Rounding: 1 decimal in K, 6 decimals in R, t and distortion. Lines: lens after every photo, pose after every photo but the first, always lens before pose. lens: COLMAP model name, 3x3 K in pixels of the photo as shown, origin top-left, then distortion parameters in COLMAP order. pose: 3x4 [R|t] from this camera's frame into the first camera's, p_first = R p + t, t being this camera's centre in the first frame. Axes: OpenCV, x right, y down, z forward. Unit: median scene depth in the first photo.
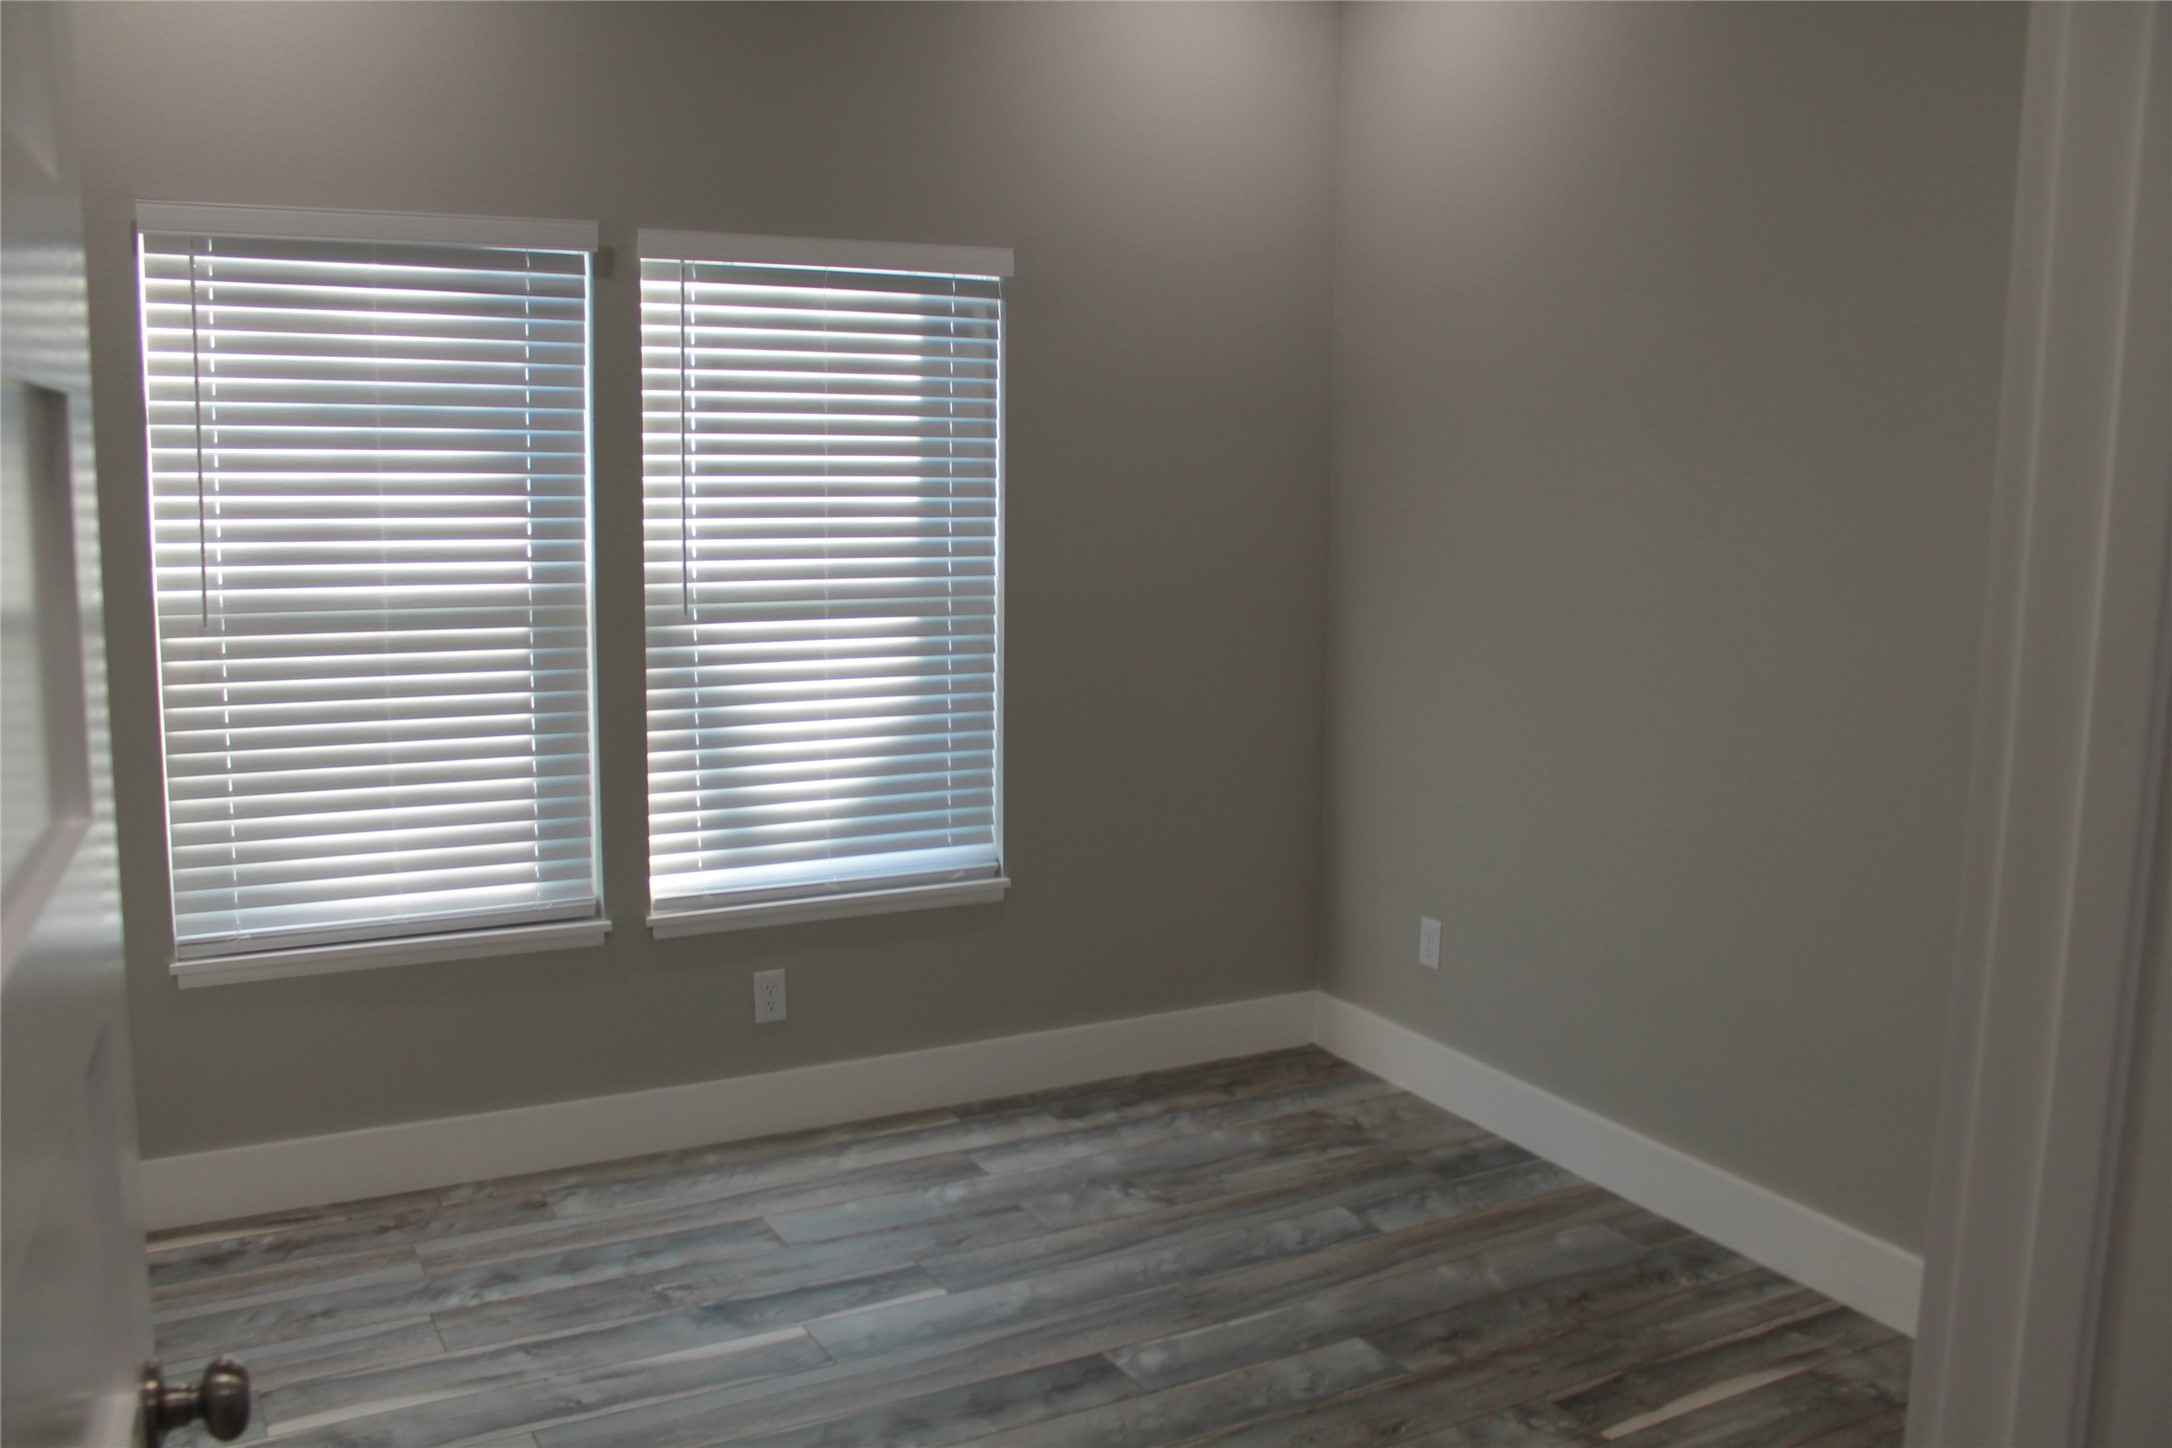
lens RADIAL K [[1946.7, 0, 1087.1], [0, 1946.7, 674.6], [0, 0, 1]] dist [-0.001270, 0.003347]
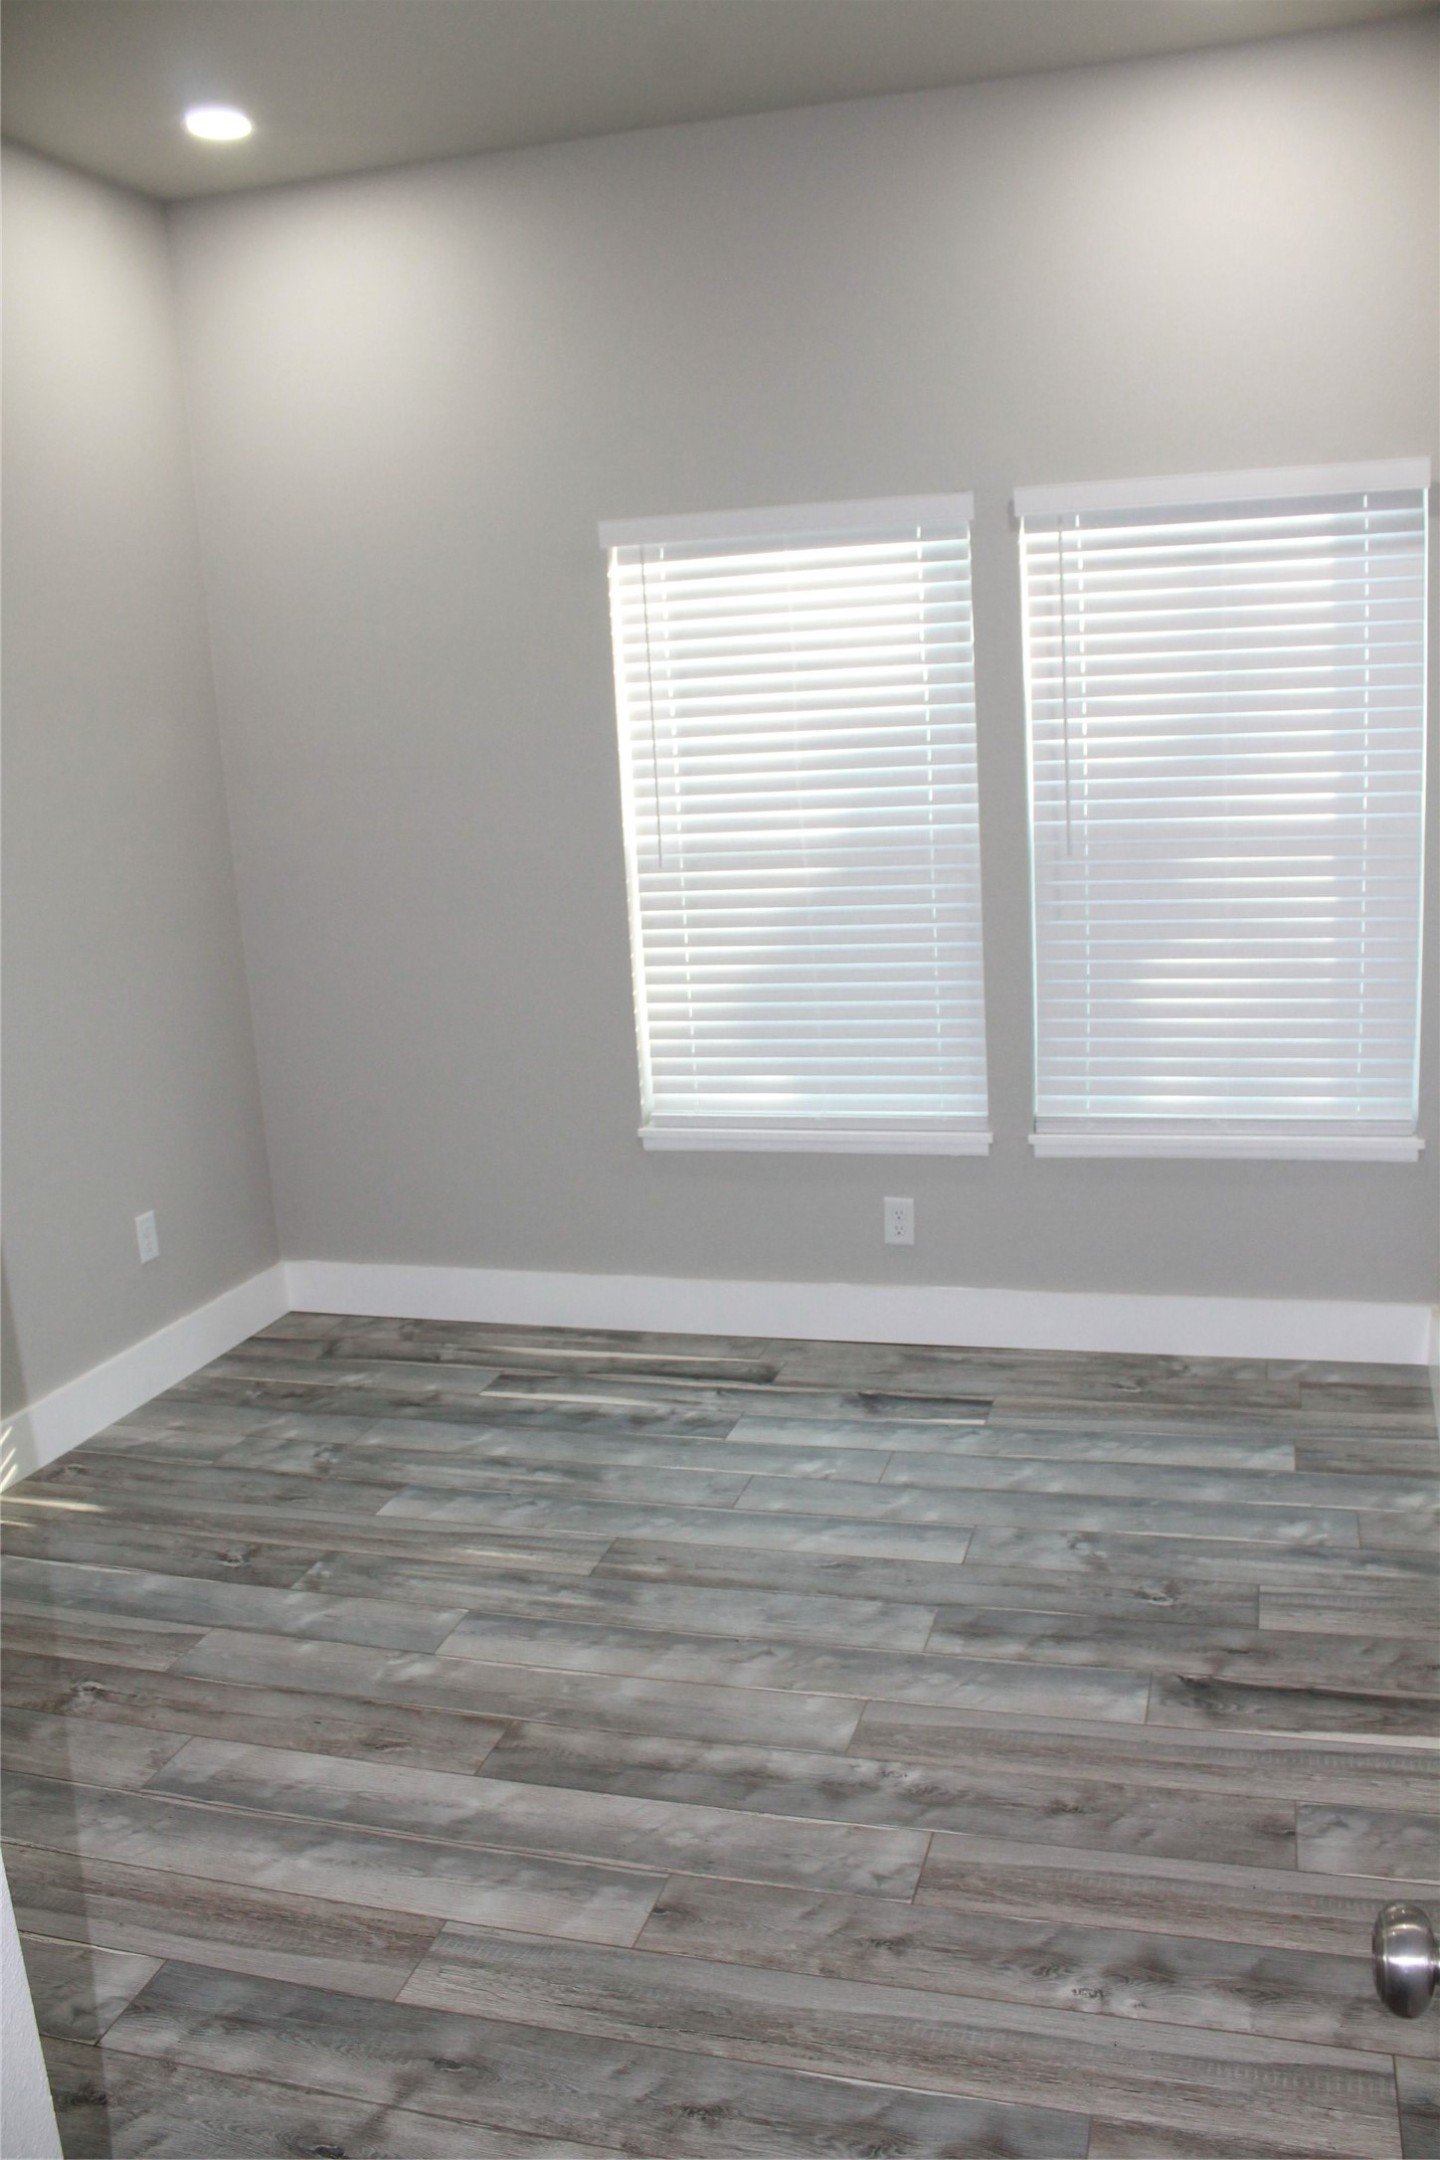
lens RADIAL K [[1798.8, 0, 729.3], [0, 1798.8, 1091.7], [0, 0, 1]] dist [-0.177620, 0.166546]
pose [[0.711793, 0.092102, -0.696324, 0.356251], [-0.010886, 0.992693, 0.120175, -0.017591], [0.702305, -0.077960, 0.707595, 0.198388]]
